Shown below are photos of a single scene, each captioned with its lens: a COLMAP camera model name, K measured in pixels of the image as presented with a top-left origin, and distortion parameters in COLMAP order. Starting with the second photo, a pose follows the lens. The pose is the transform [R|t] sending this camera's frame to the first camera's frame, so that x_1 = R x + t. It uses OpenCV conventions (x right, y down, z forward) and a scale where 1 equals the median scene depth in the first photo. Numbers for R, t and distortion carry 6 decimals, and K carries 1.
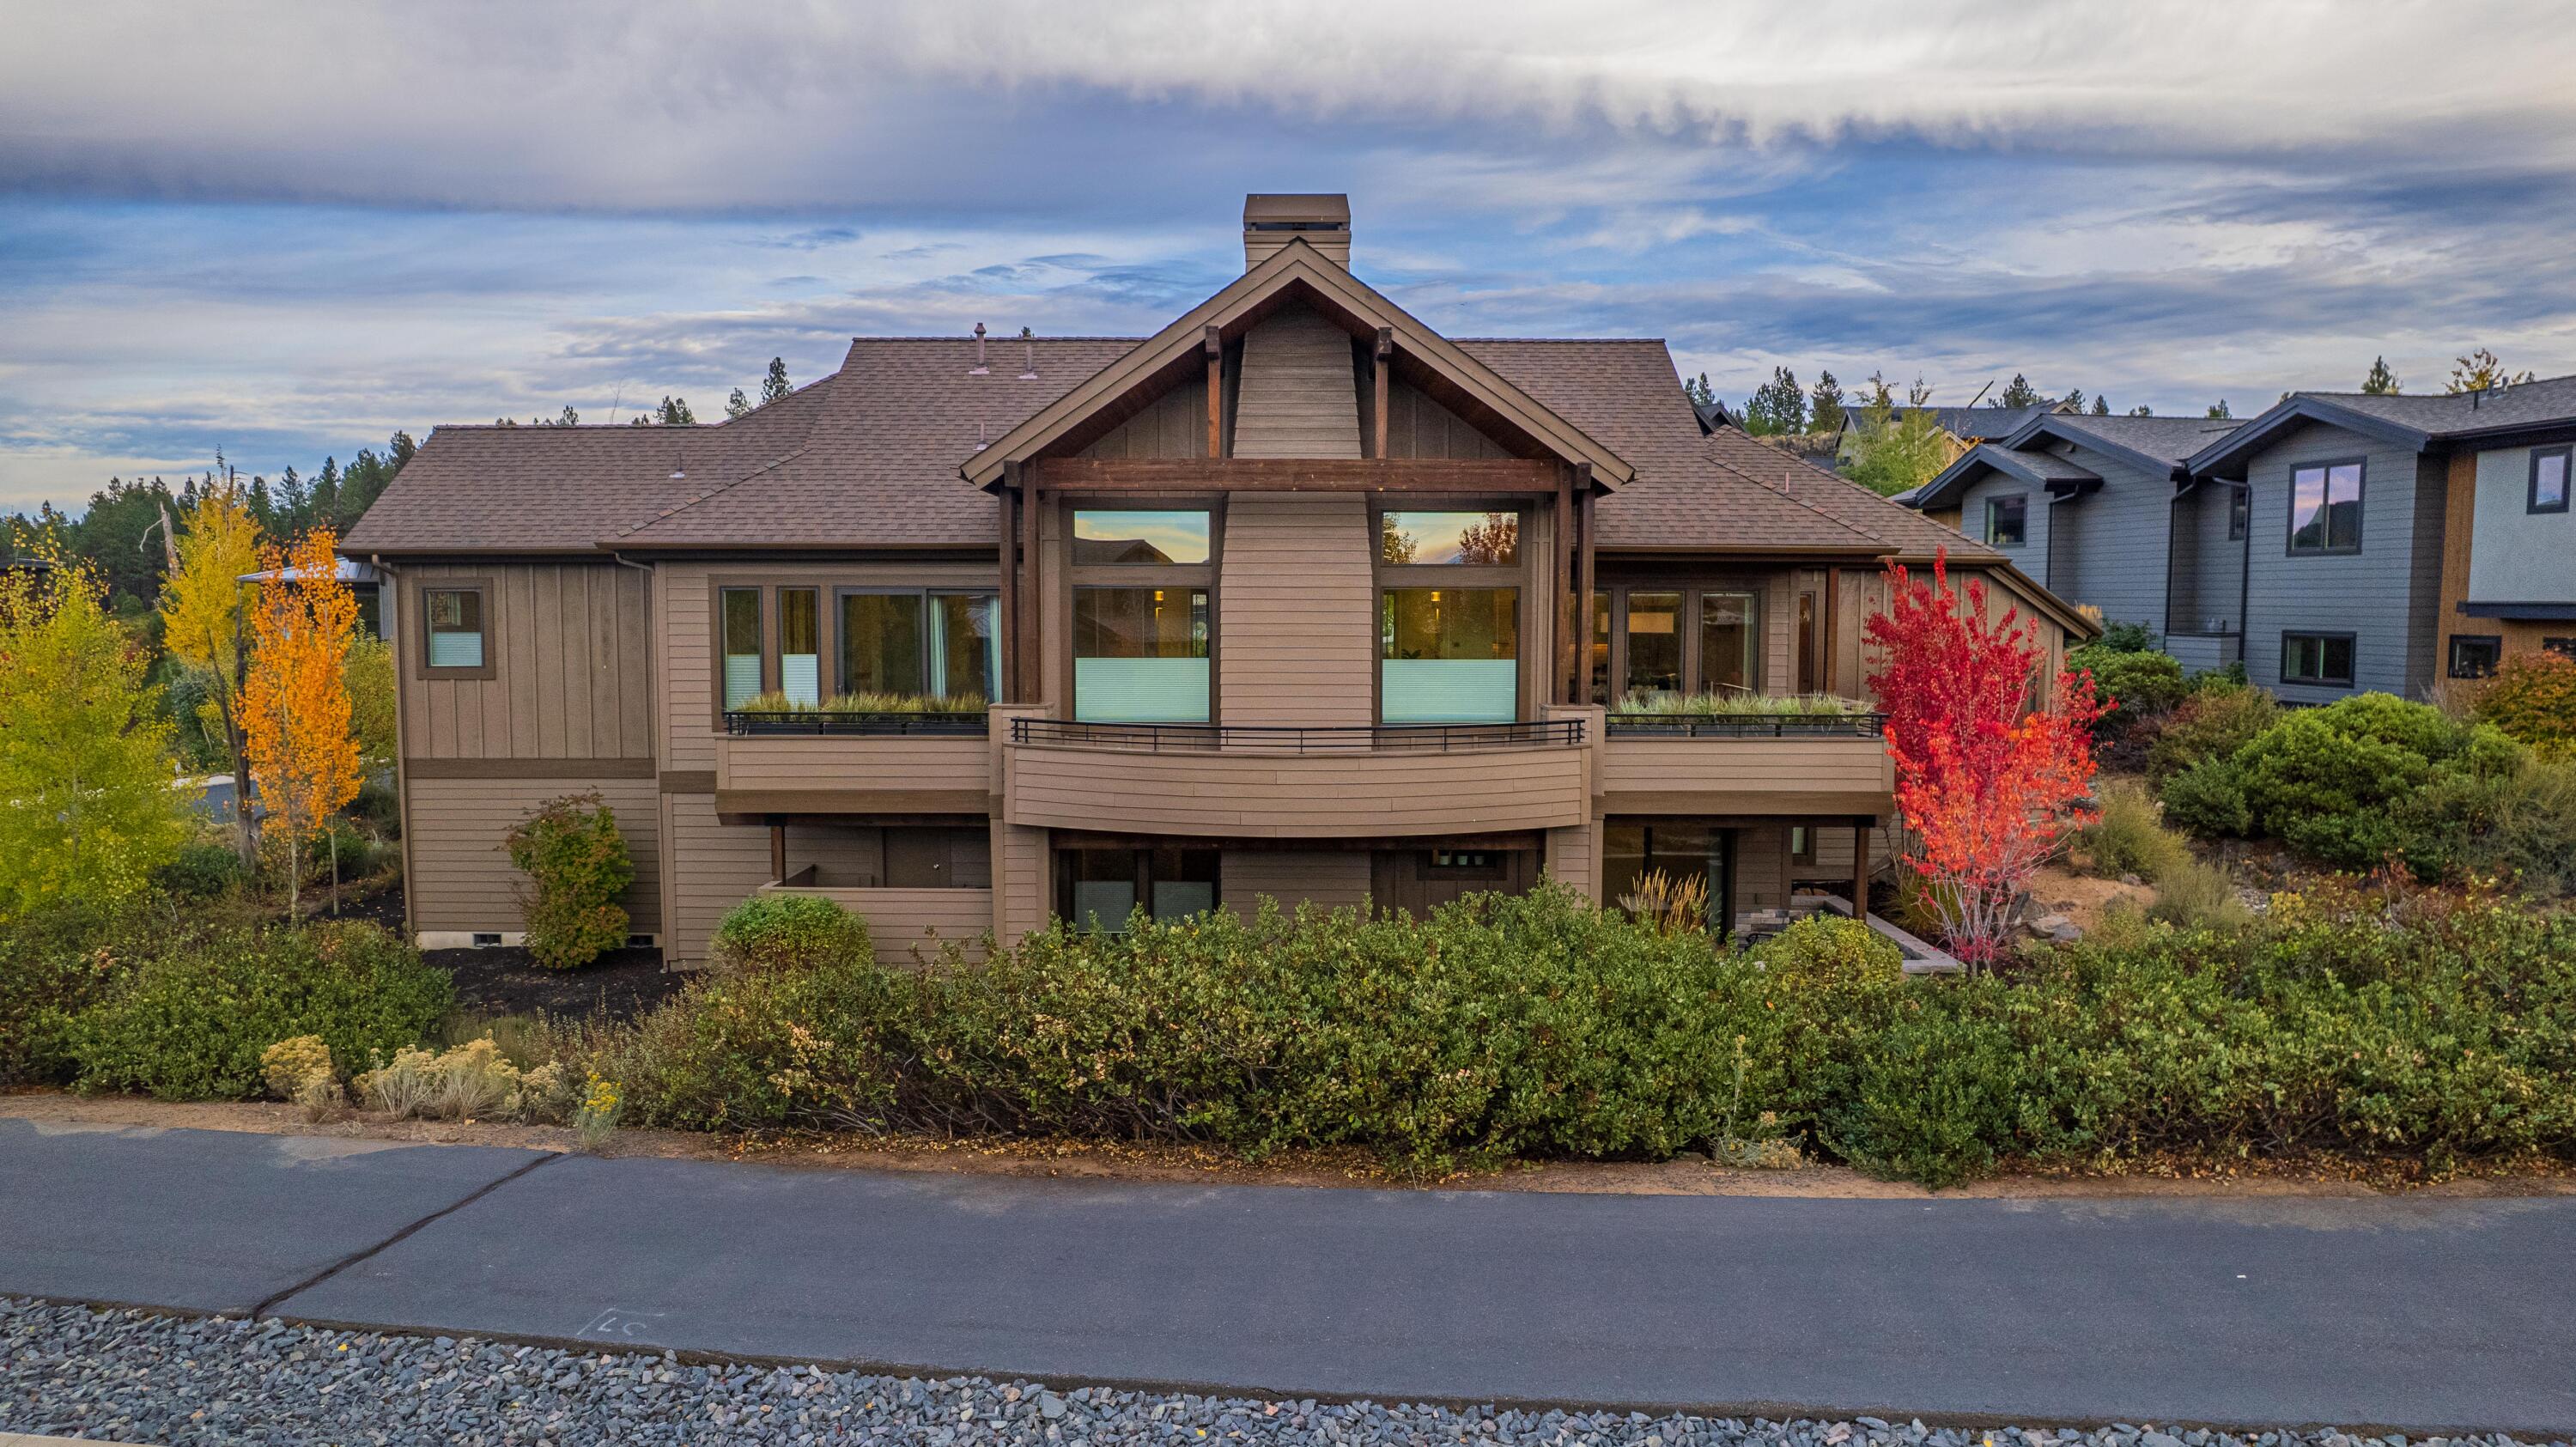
lens RADIAL K [[1659.5, 0, 1296.3], [0, 1659.5, 731.9], [0, 0, 1]] dist [-0.067178, 0.053935]
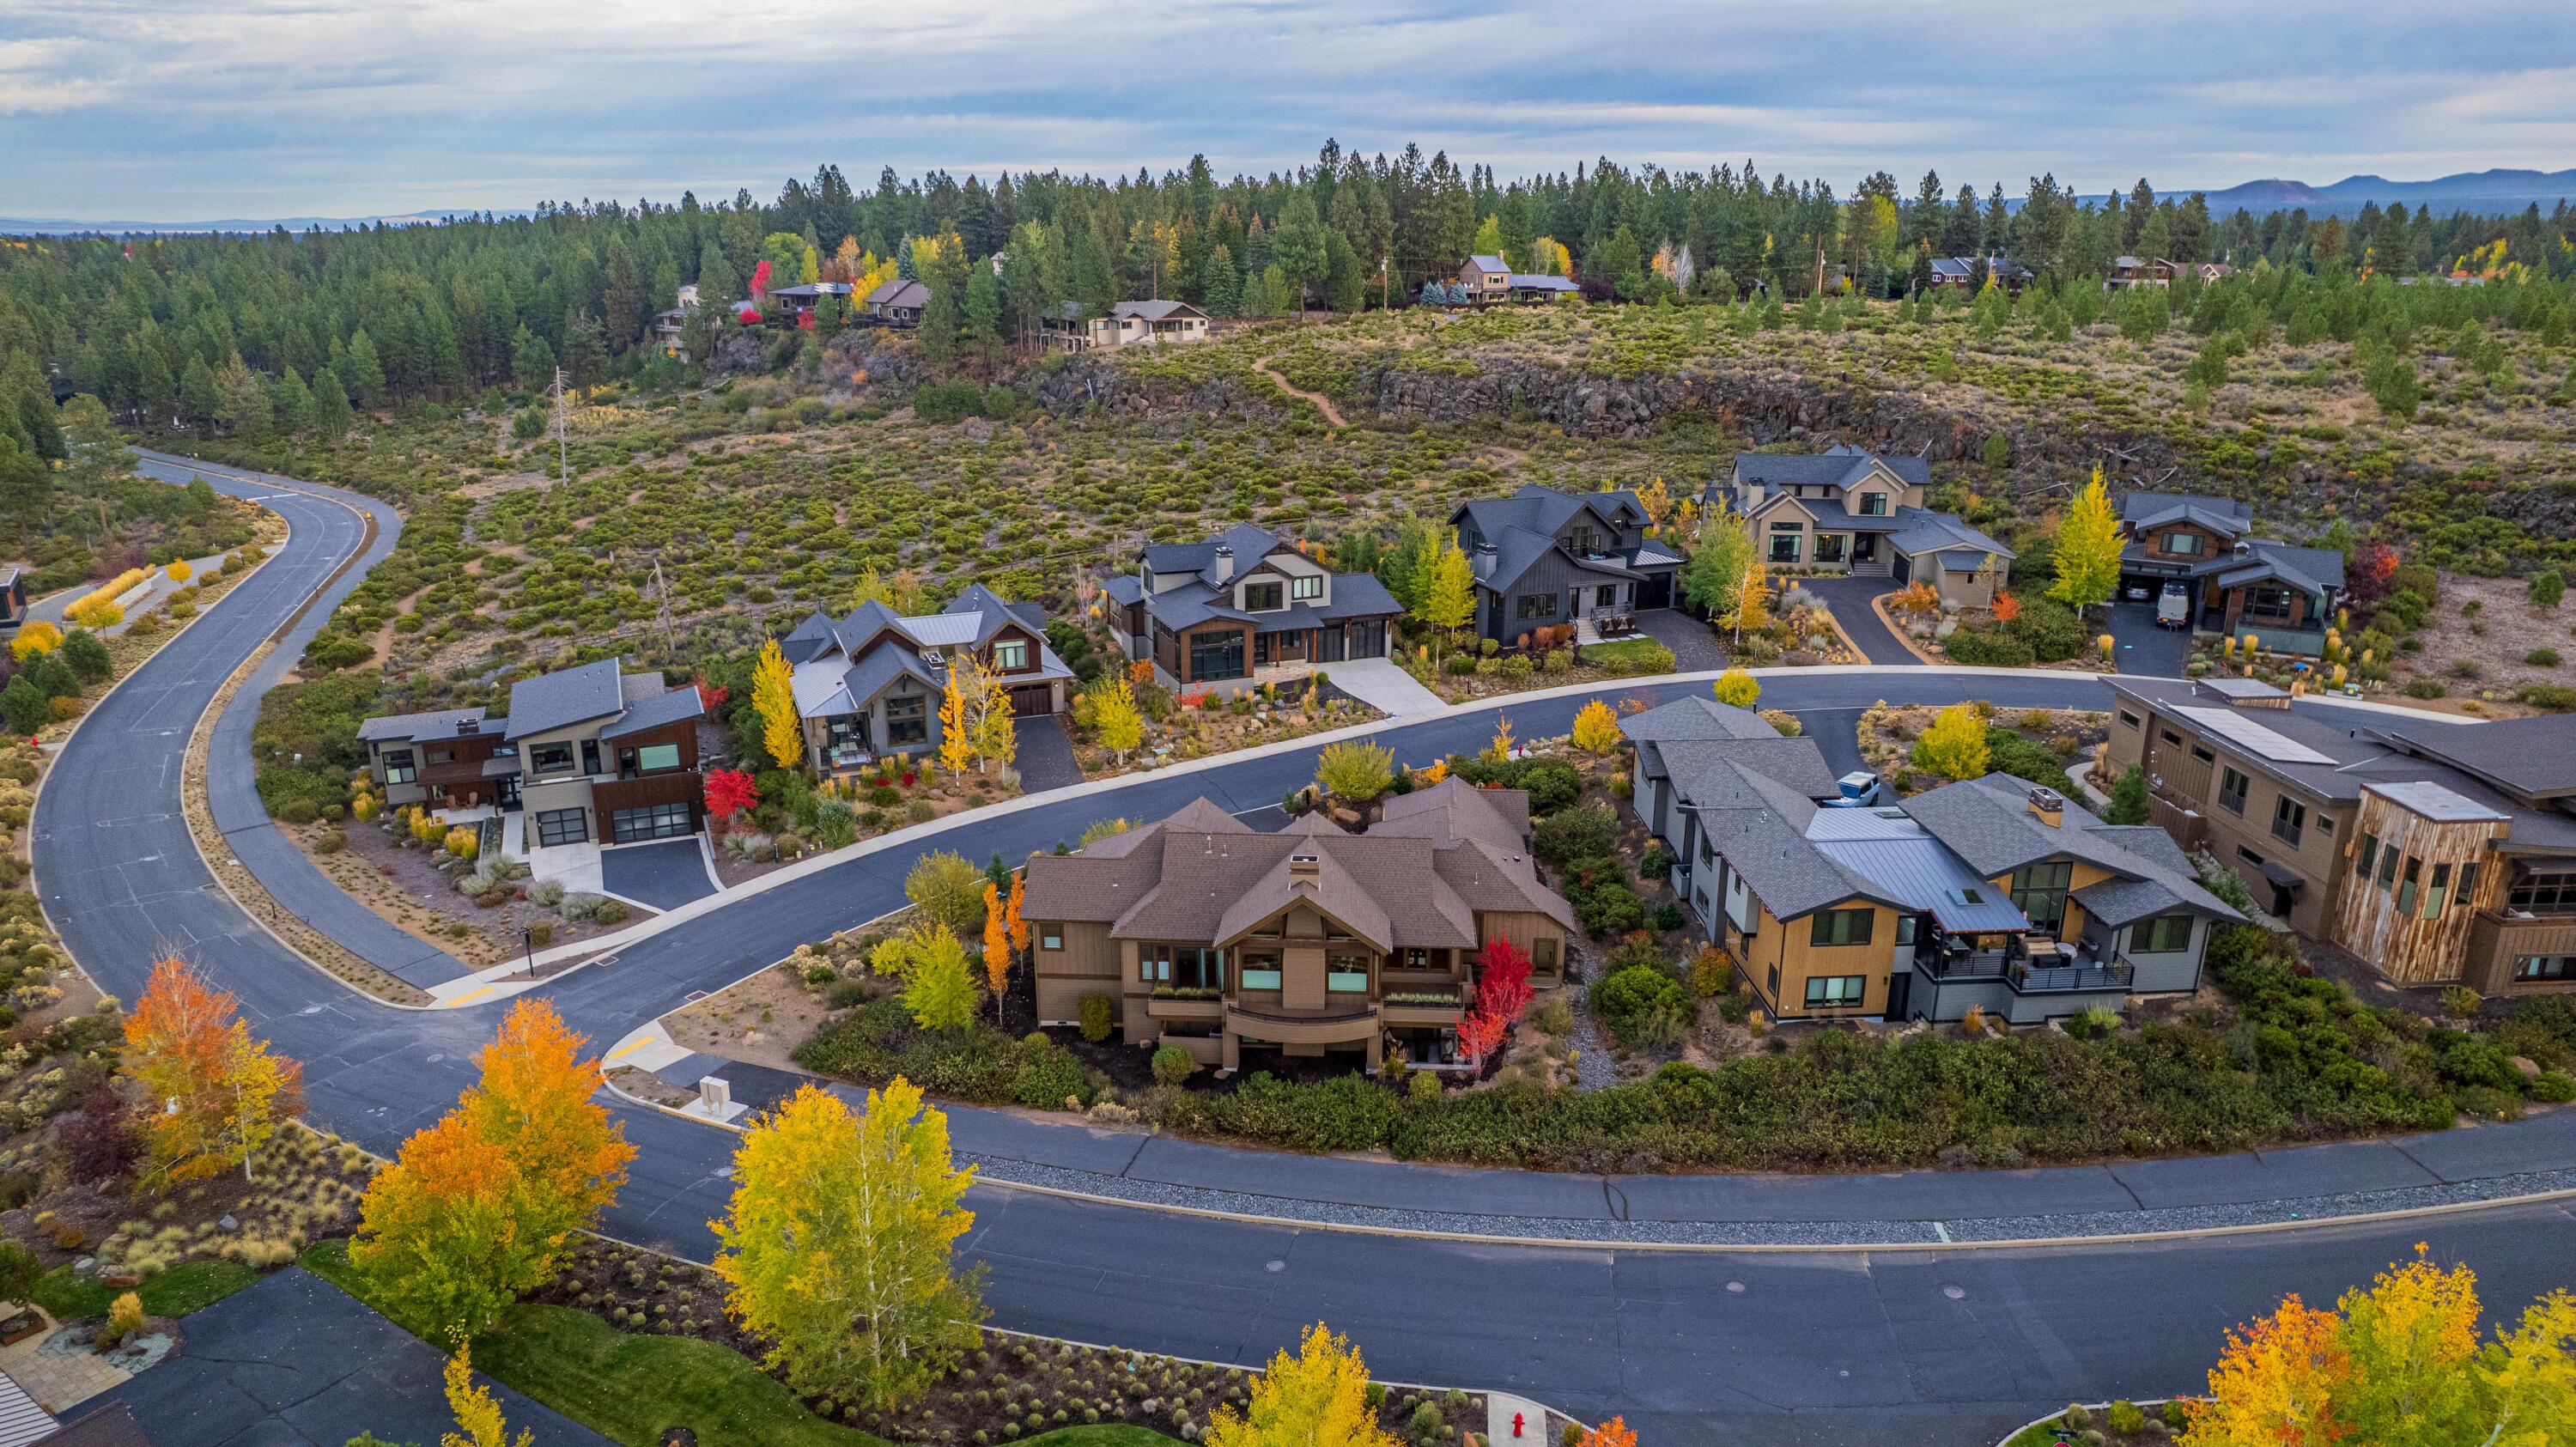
lens RADIAL K [[1659.5, 0, 1296.3], [0, 1659.5, 731.9], [0, 0, 1]] dist [-0.067178, 0.053935]
pose [[0.997942, 0.018725, -0.061323, 0.201185], [-0.004247, 0.973607, 0.228191, -1.439082], [0.063978, -0.227461, 0.971683, -2.473199]]
